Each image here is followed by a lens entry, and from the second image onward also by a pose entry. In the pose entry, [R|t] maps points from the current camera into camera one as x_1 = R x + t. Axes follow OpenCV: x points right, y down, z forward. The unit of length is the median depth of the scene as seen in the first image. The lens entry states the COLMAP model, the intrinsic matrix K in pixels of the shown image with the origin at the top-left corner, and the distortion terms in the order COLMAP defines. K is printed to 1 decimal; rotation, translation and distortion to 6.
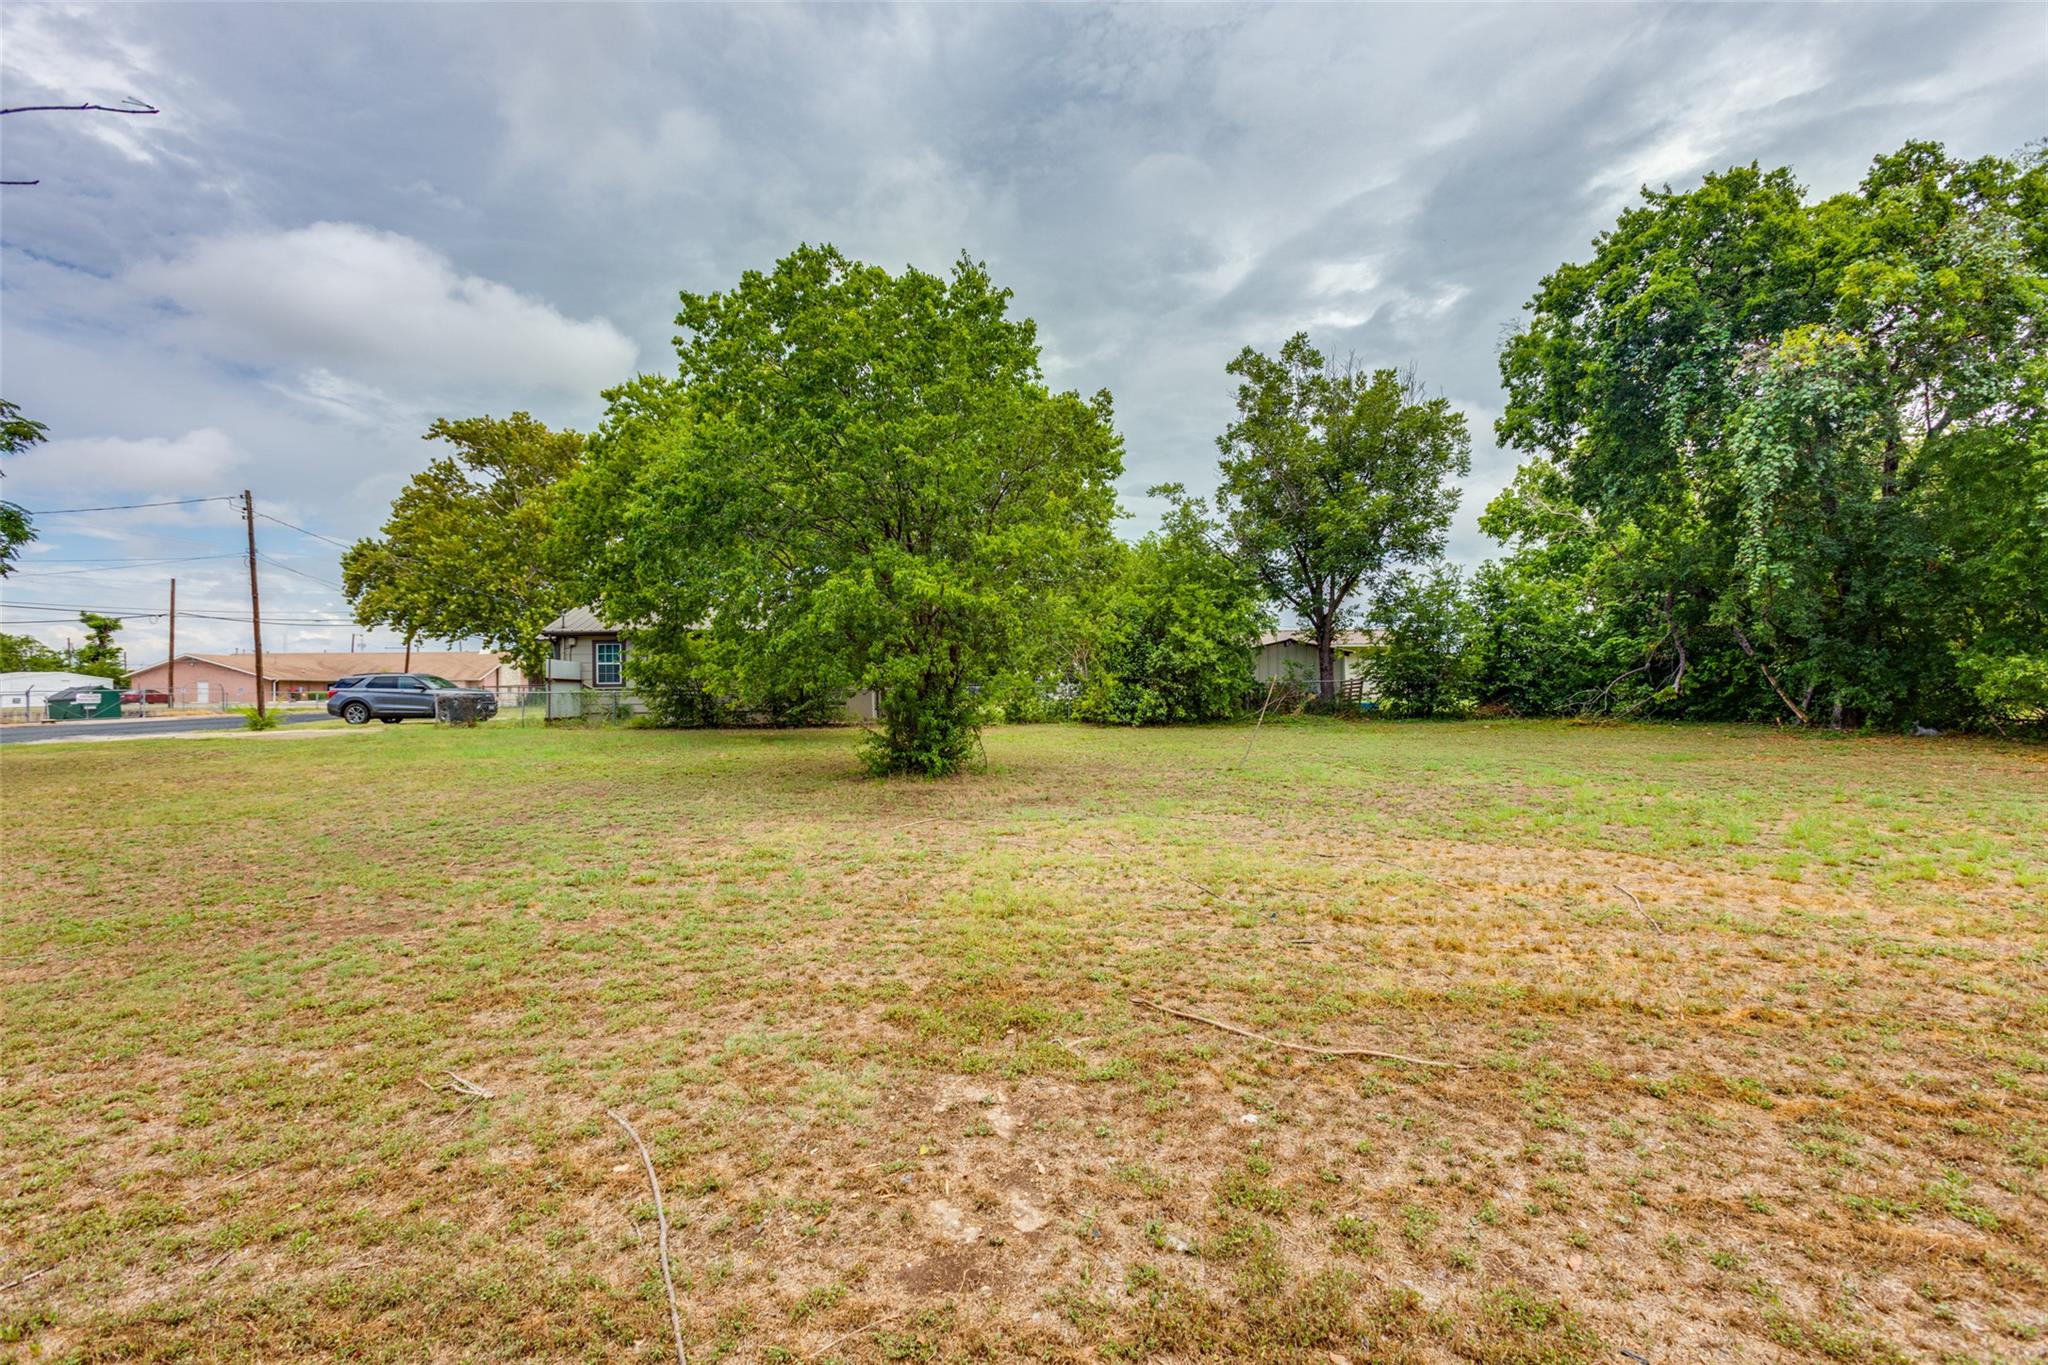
lens RADIAL K [[953.4, 0, 1024.2], [0, 953.4, 679.1], [0, 0, 1]] dist [0.004190, 0.000289]
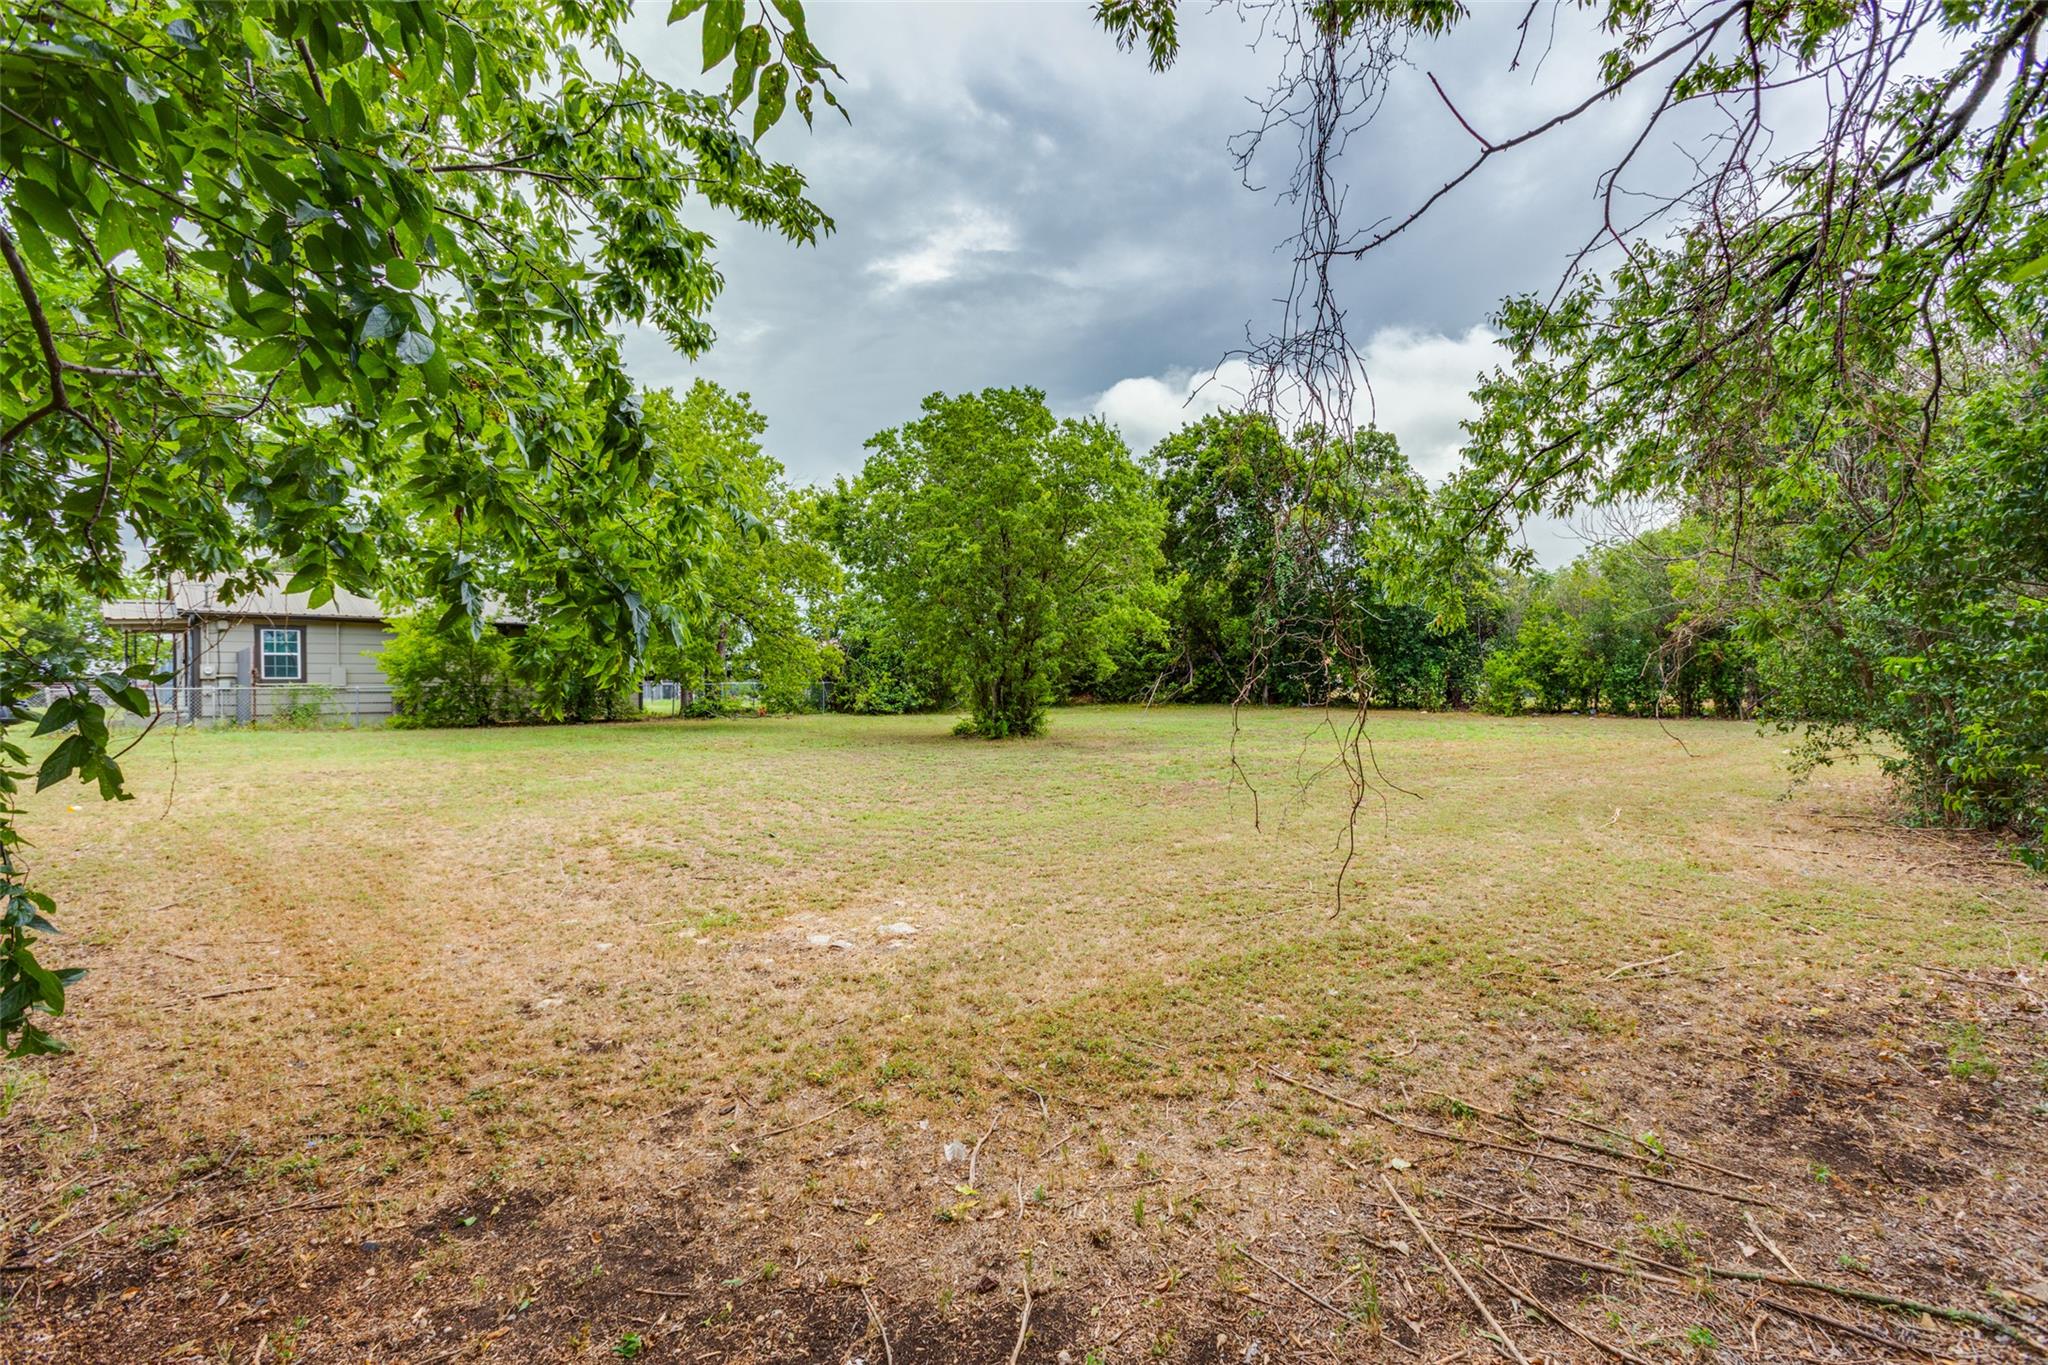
lens RADIAL K [[953.4, 0, 1020.7], [0, 953.4, 686.1], [0, 0, 1]] dist [0.004190, 0.000289]
pose [[0.719080, -0.000037, 0.694927, -0.547704], [-0.006157, 0.999960, 0.006424, 0.002518], [-0.694900, -0.008898, 0.719051, -0.020406]]
